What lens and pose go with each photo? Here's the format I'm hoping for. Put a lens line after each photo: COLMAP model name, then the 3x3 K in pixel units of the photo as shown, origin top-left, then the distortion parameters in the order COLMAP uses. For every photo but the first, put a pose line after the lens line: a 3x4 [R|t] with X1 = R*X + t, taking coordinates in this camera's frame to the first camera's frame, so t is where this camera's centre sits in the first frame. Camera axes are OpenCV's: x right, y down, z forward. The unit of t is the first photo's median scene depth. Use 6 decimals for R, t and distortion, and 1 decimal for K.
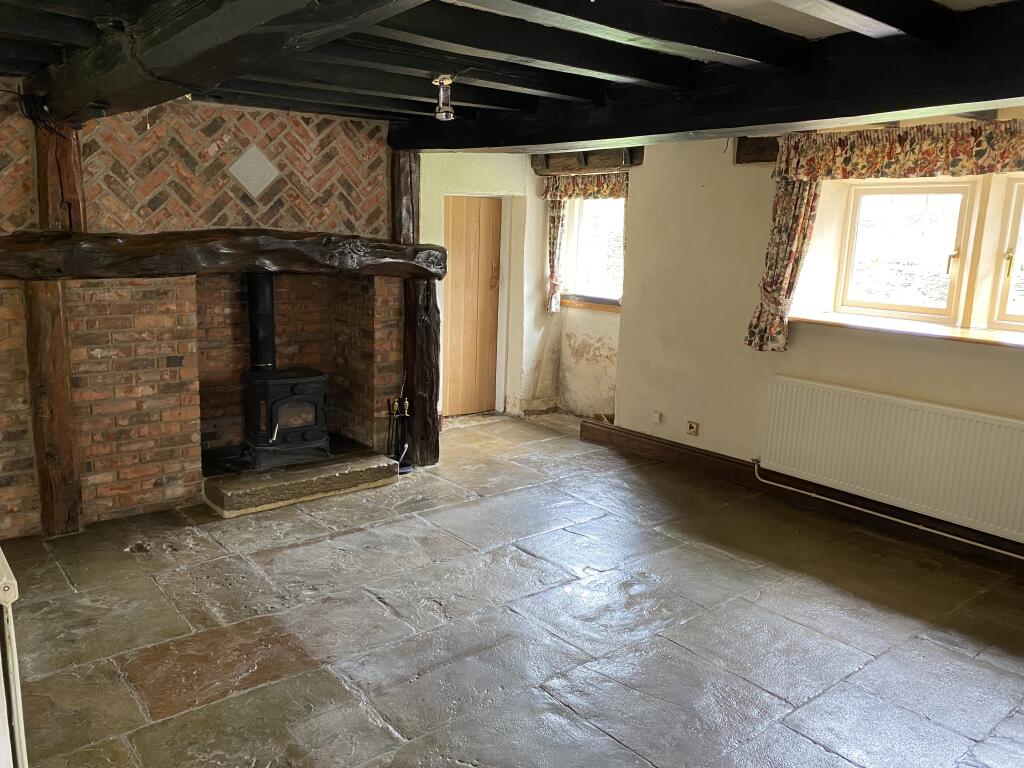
lens RADIAL K [[787.2, 0, 512.0], [0, 787.2, 384.0], [0, 0, 1]] dist [0.123302, -0.231908]
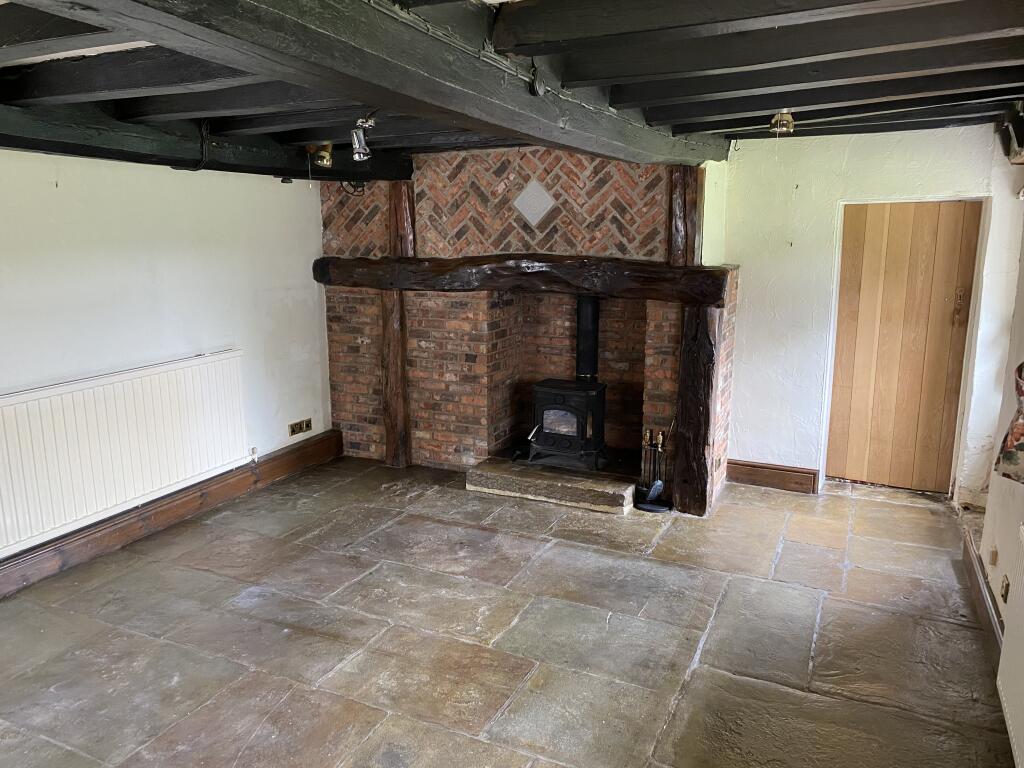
lens RADIAL K [[787.2, 0, 512.0], [0, 787.2, 384.0], [0, 0, 1]] dist [0.123302, -0.231908]
pose [[0.425440, 0.150527, -0.892380, 0.718412], [-0.158410, 0.983233, 0.090331, -0.110031], [0.891014, 0.102931, 0.442152, 0.502817]]
